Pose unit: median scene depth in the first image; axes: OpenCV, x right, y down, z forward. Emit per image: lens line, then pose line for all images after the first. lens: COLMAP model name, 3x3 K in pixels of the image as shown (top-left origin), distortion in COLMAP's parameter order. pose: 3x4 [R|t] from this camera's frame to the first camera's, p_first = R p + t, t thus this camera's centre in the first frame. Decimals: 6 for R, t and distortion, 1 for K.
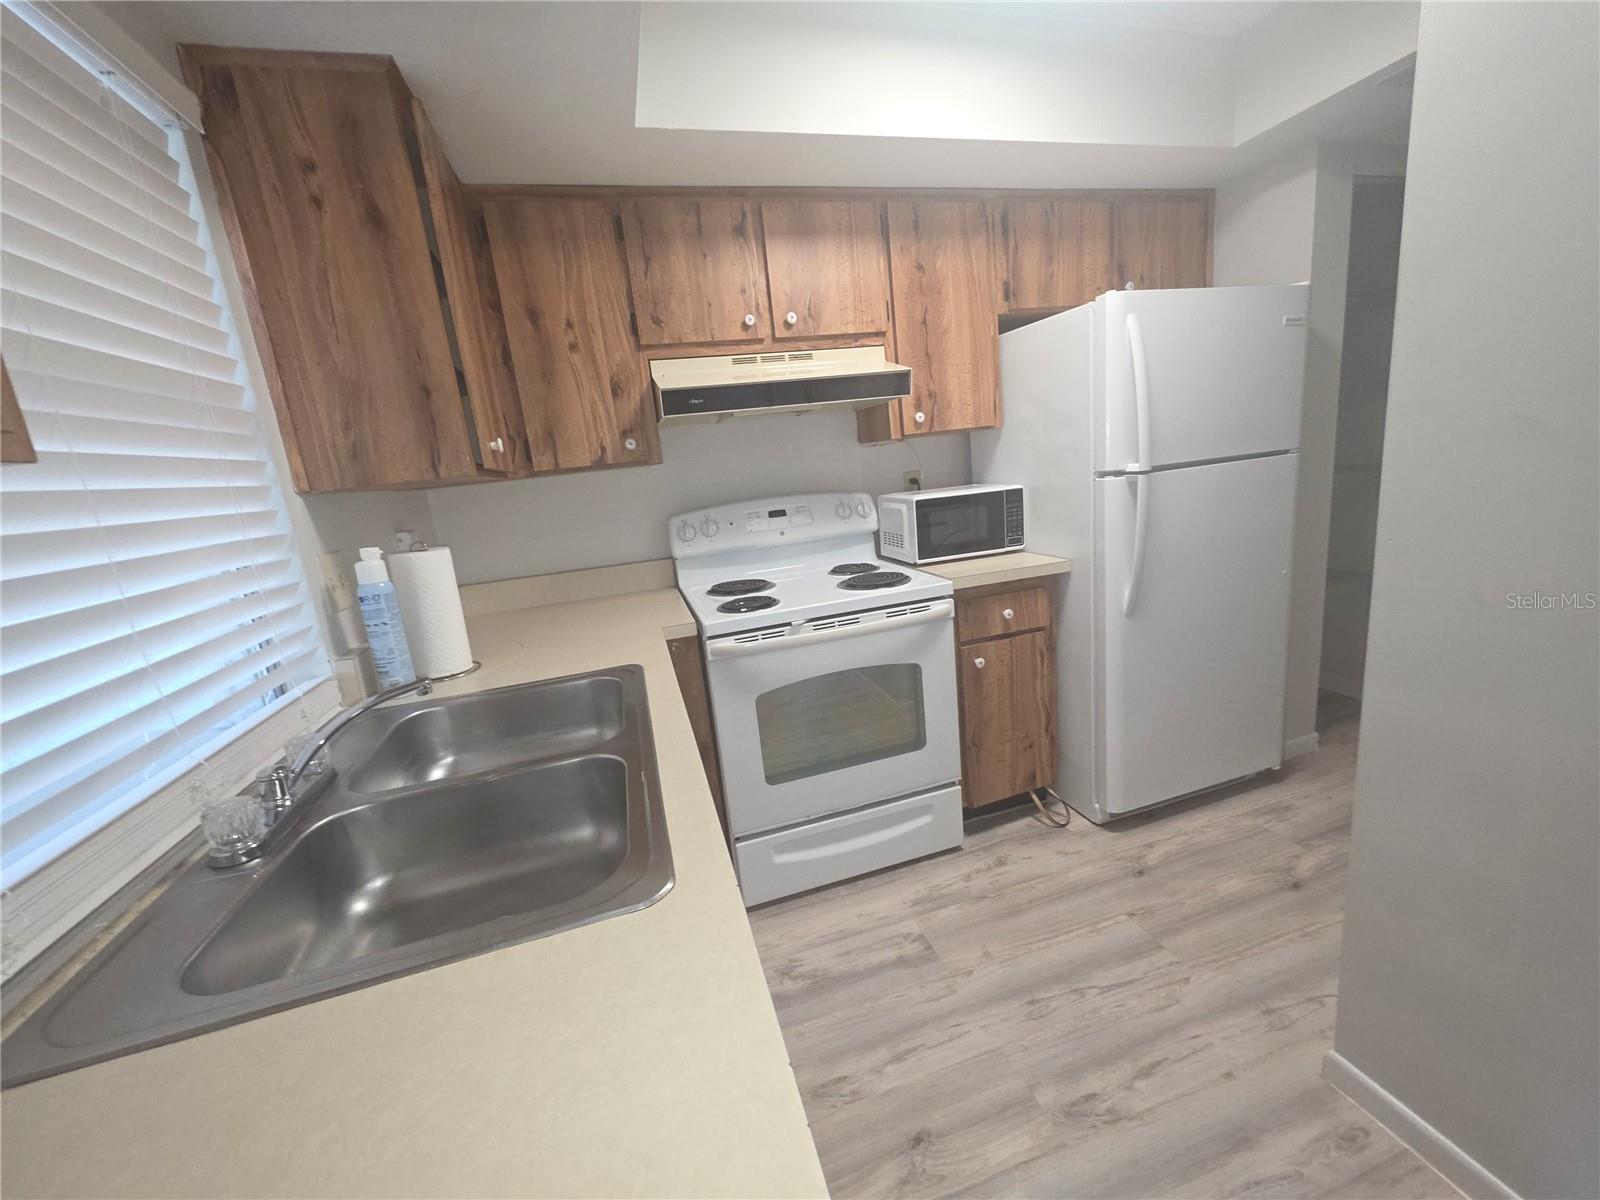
lens RADIAL K [[637.4, 0, 805.4], [0, 637.4, 598.9], [0, 0, 1]] dist [-0.000762, 0.000304]
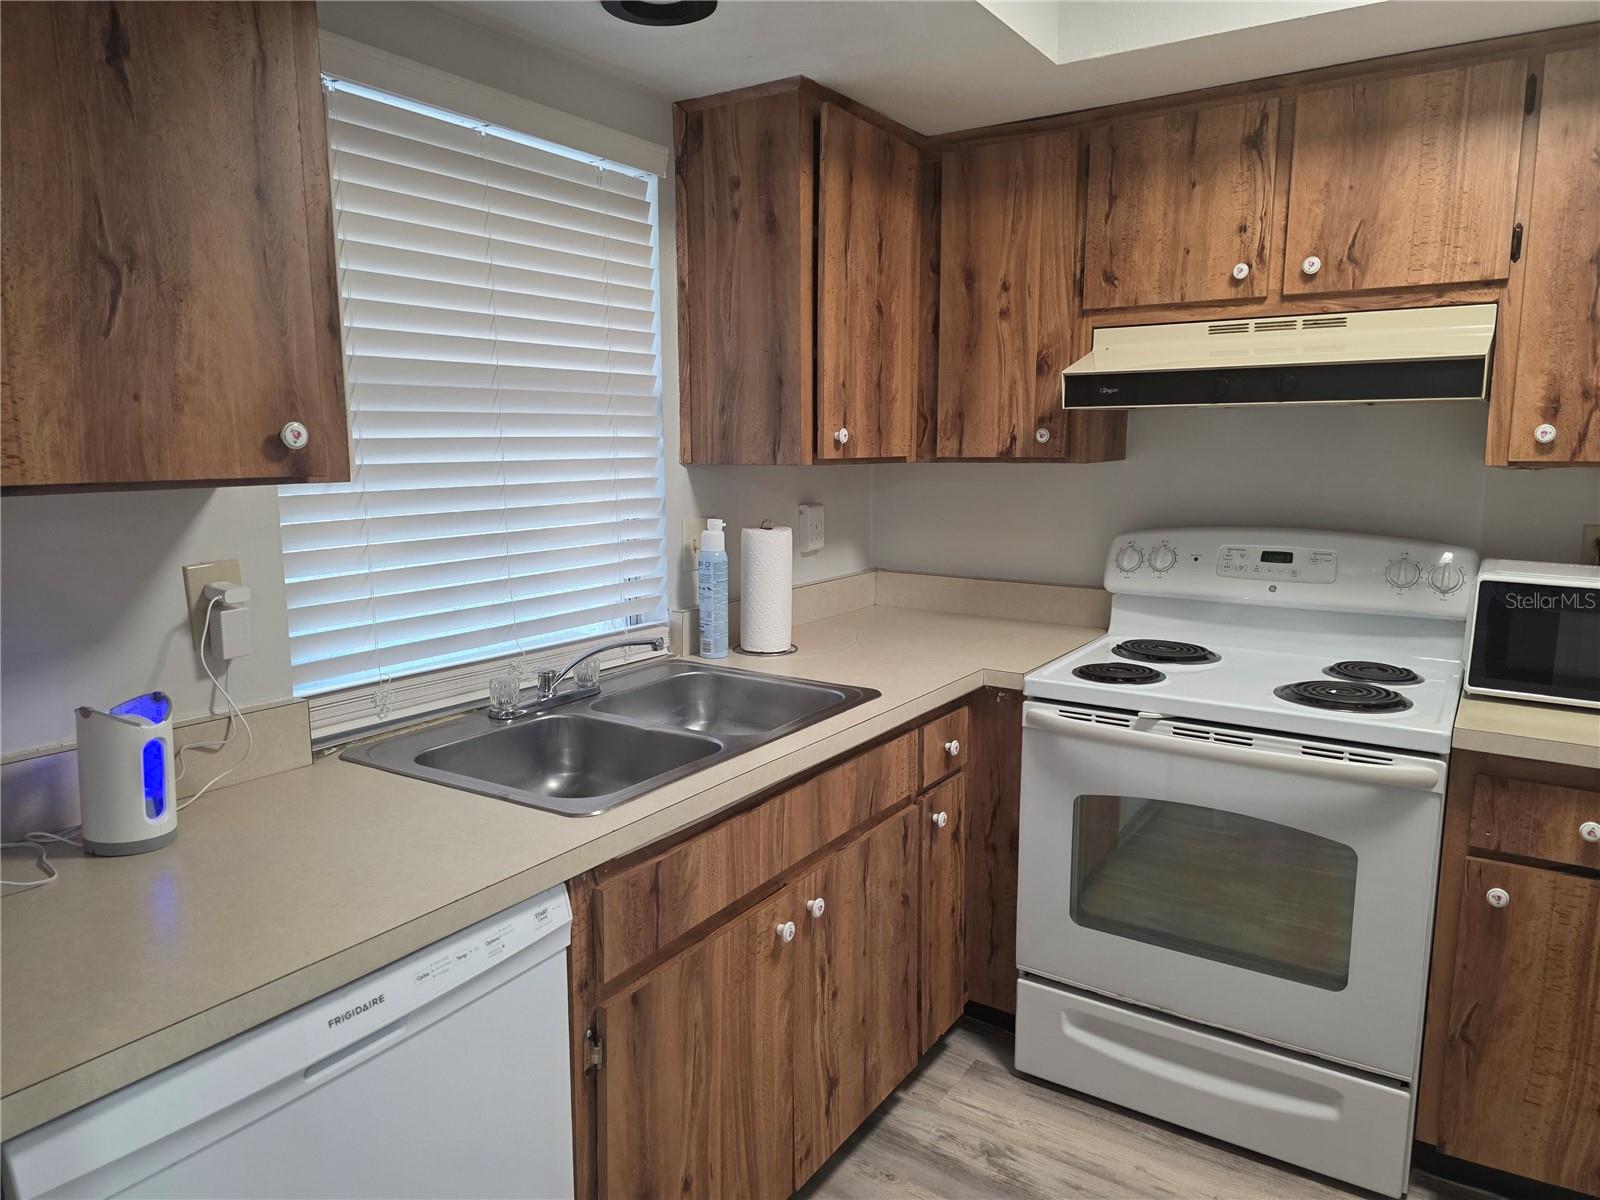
lens RADIAL K [[1074.6, 0, 798.5], [0, 1074.6, 607.7], [0, 0, 1]] dist [0.065106, -0.060150]
pose [[0.637403, 0.222420, -0.737731, 0.553834], [-0.226311, 0.969245, 0.096686, -0.097805], [0.736547, 0.105329, 0.668135, -0.083194]]
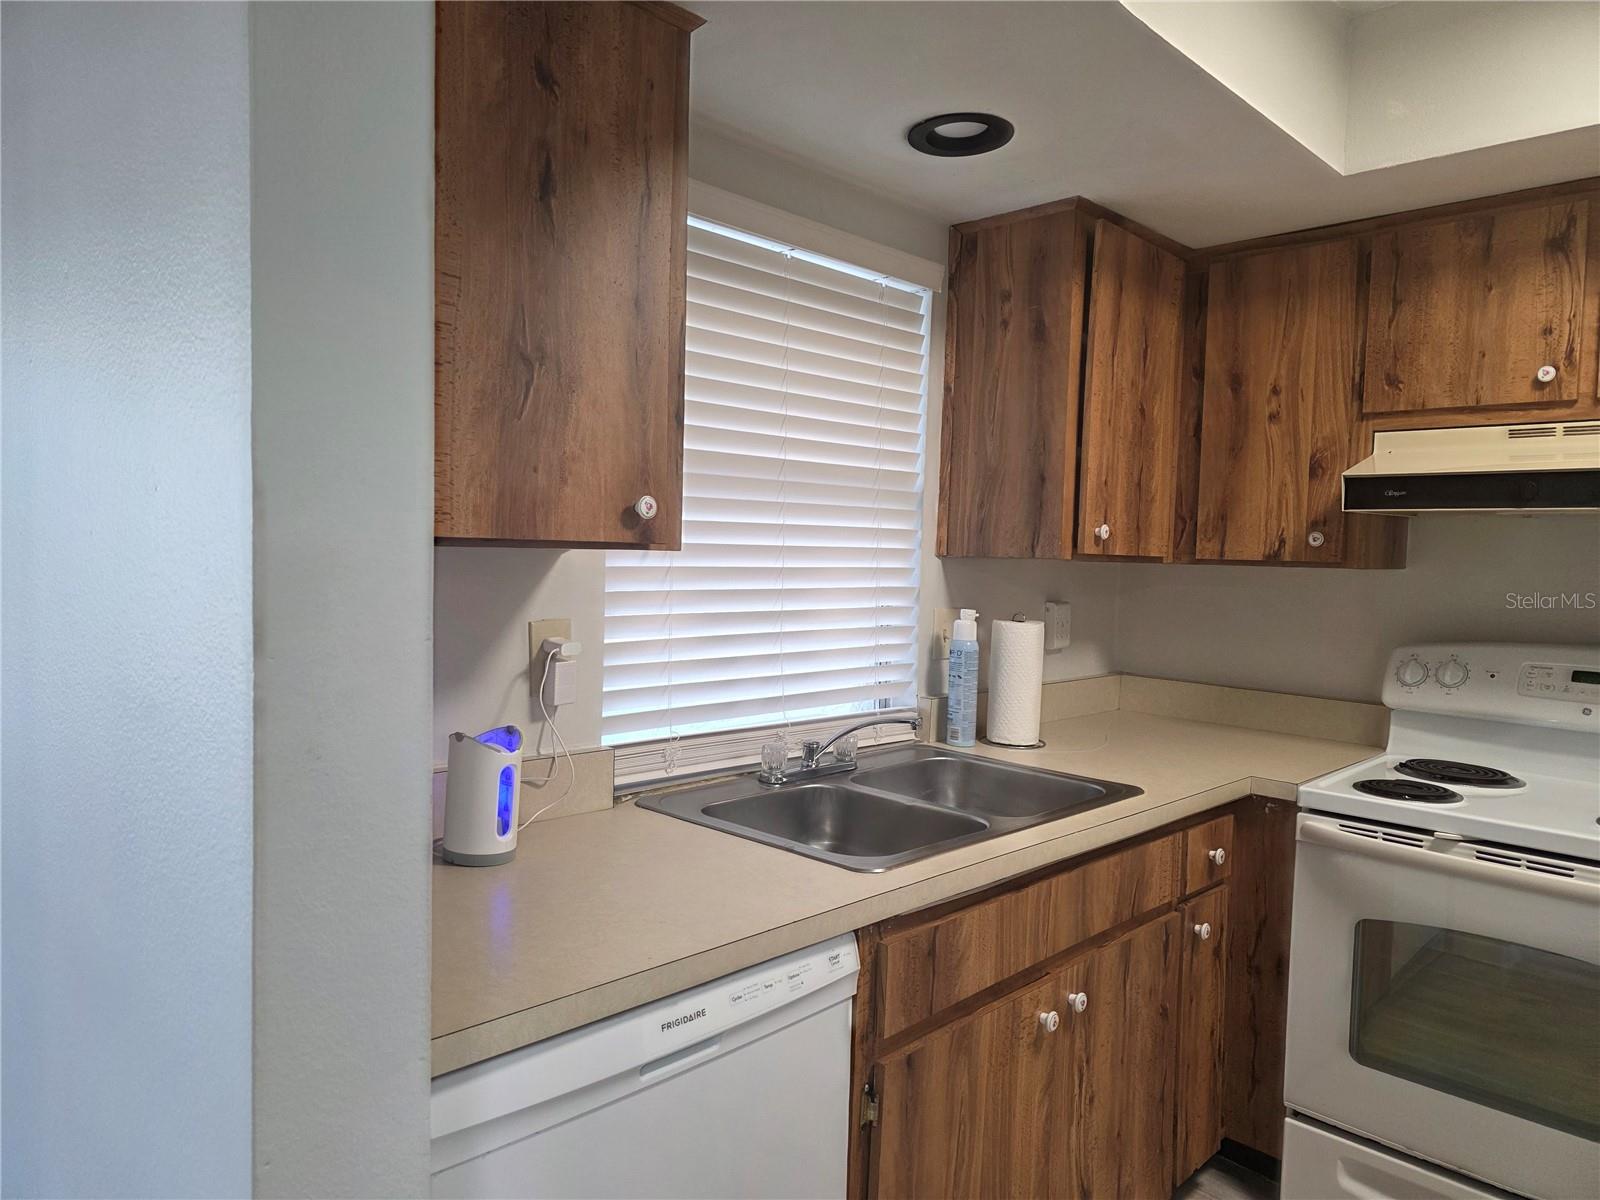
lens RADIAL K [[1075.8, 0, 773.5], [0, 1075.8, 602.3], [0, 0, 1]] dist [0.059591, -0.063661]
pose [[0.465867, 0.161732, -0.869949, 0.556747], [-0.261577, 0.964386, 0.039211, -0.052328], [0.845308, 0.209292, 0.491581, -0.163372]]
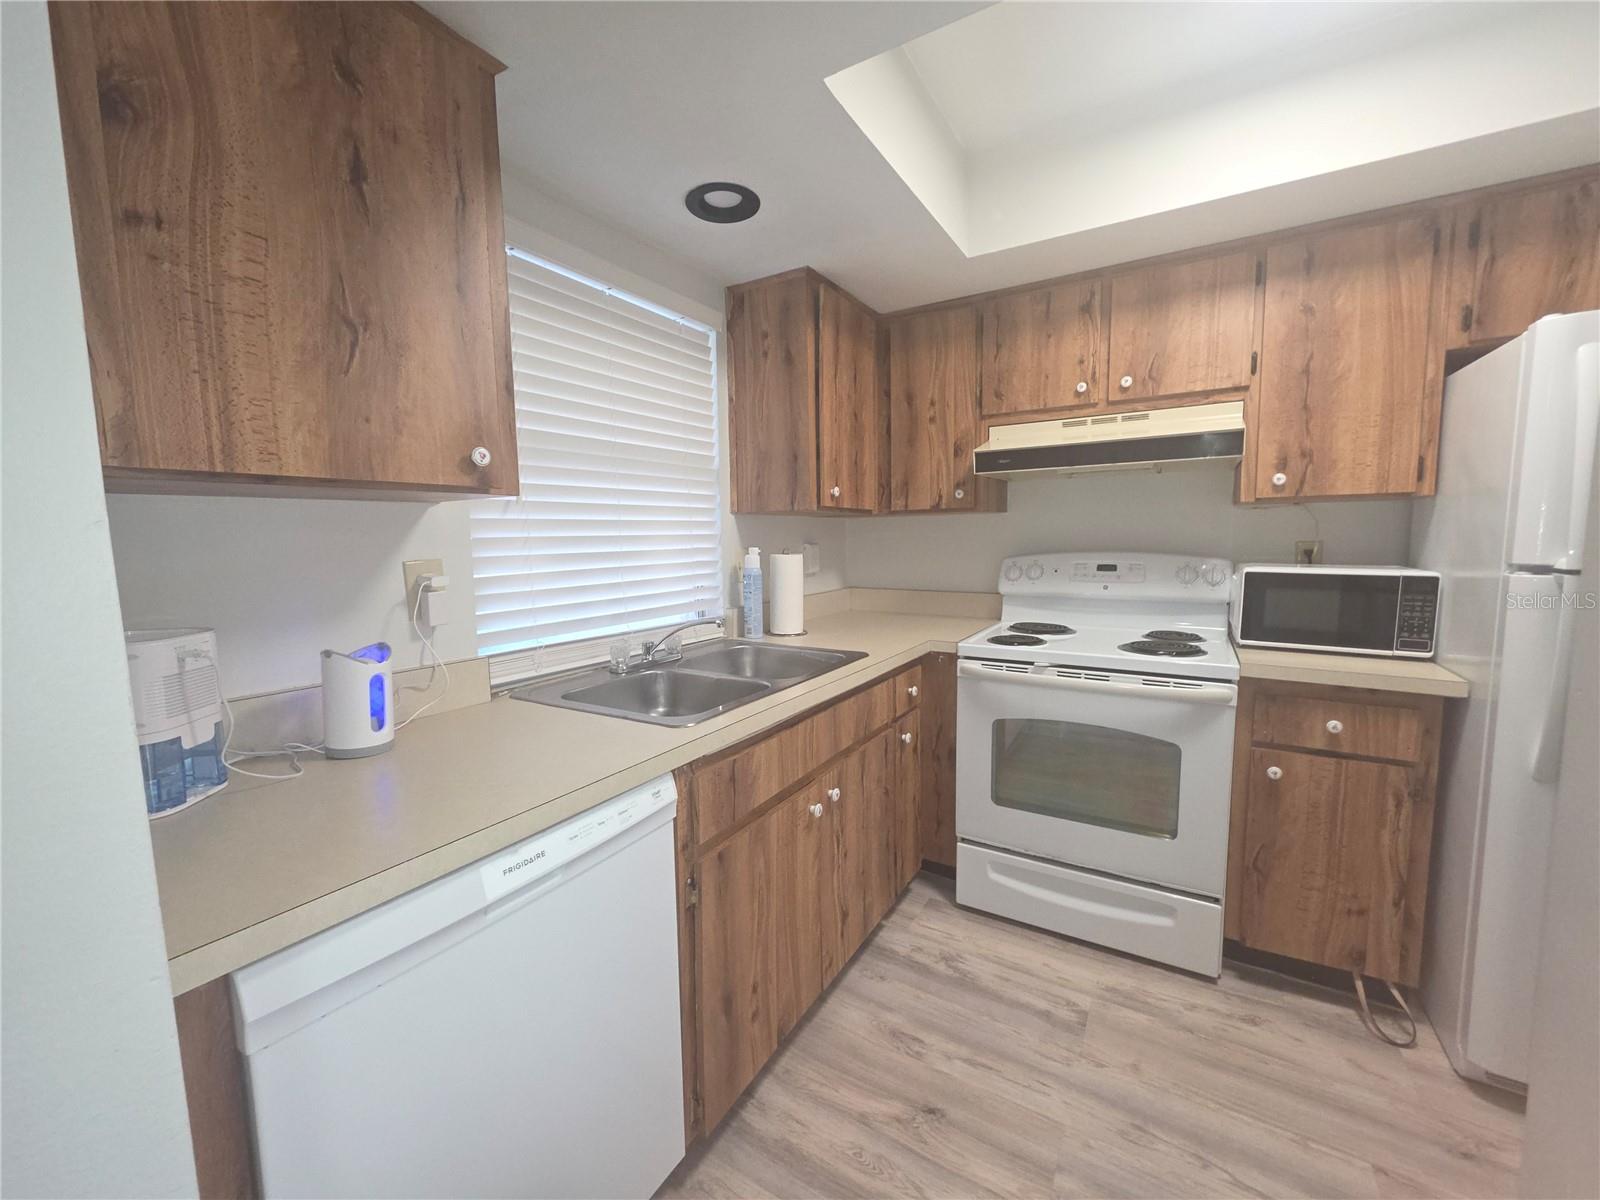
lens RADIAL K [[637.4, 0, 805.4], [0, 637.4, 598.9], [0, 0, 1]] dist [-0.000762, 0.000304]
pose [[0.669430, 0.166944, -0.723873, 0.451478], [-0.211023, 0.977015, 0.030173, -0.017884], [0.712273, 0.132555, 0.689273, -0.040223]]
